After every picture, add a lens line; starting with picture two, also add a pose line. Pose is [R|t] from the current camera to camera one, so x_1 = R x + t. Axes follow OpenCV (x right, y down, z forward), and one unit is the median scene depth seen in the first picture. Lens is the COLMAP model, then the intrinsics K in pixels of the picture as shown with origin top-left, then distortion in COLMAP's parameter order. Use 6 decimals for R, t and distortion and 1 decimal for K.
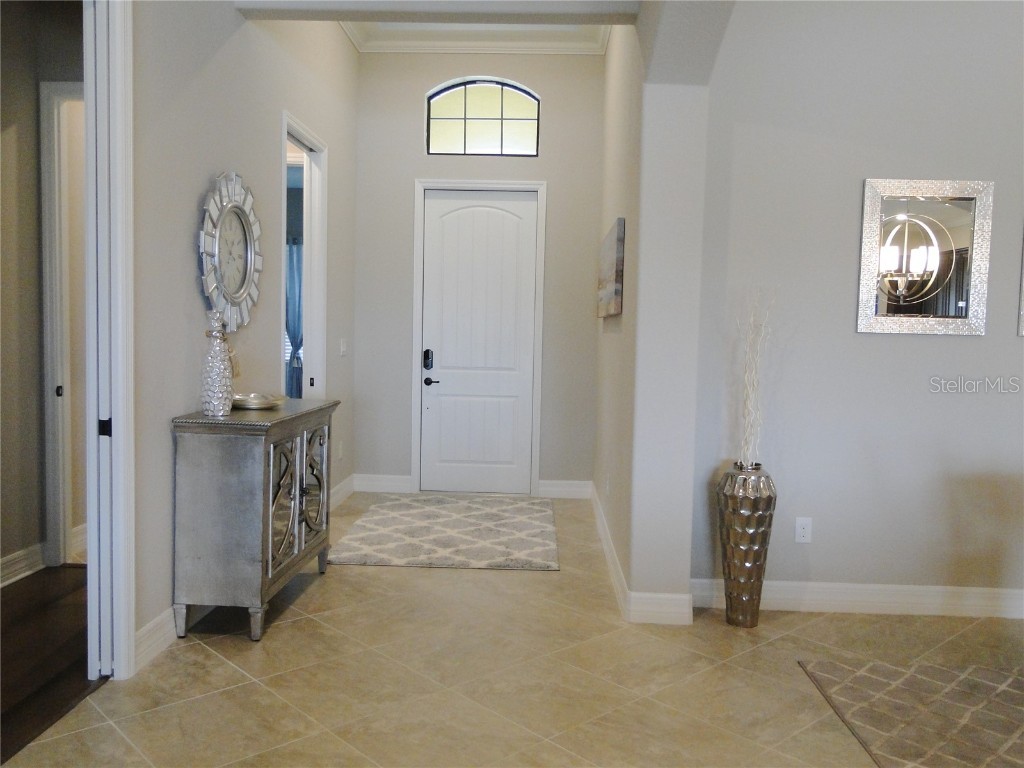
lens RADIAL K [[849.6, 0, 515.8], [0, 849.6, 379.9], [0, 0, 1]] dist [0.009307, -0.009320]
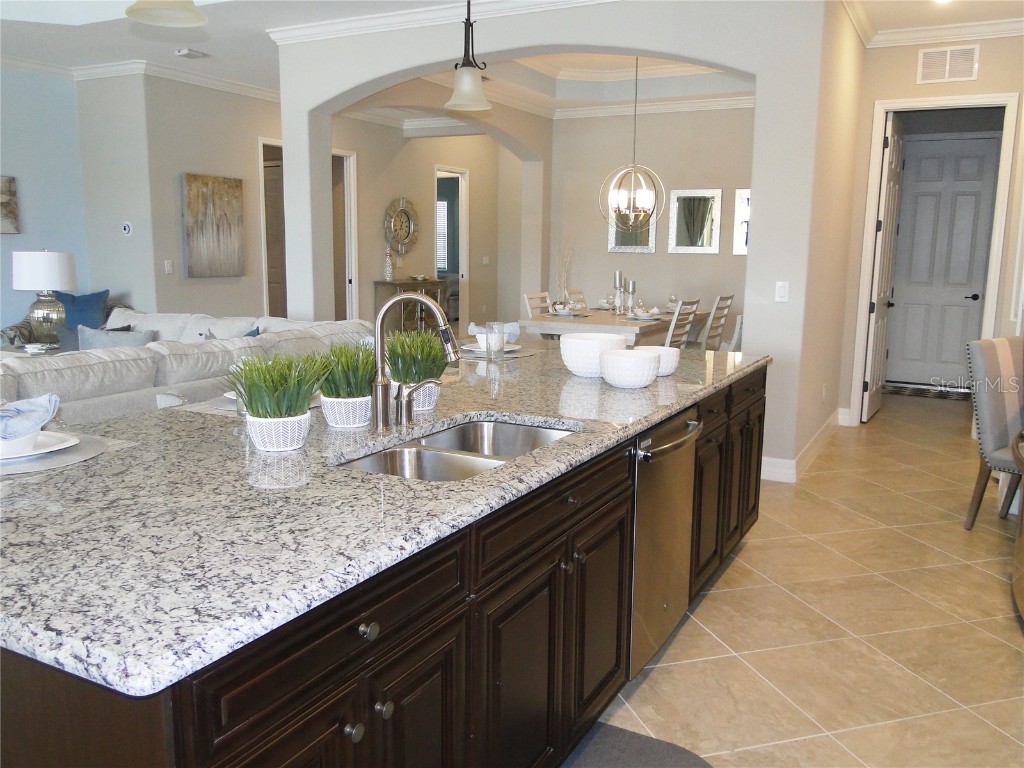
lens RADIAL K [[849.6, 0, 515.8], [0, 849.6, 379.9], [0, 0, 1]] dist [0.009307, -0.009320]
pose [[0.896269, 0.055553, -0.440017, 1.372799], [-0.013762, 0.995130, 0.097606, 0.086349], [0.443297, -0.081425, 0.892669, -1.516565]]
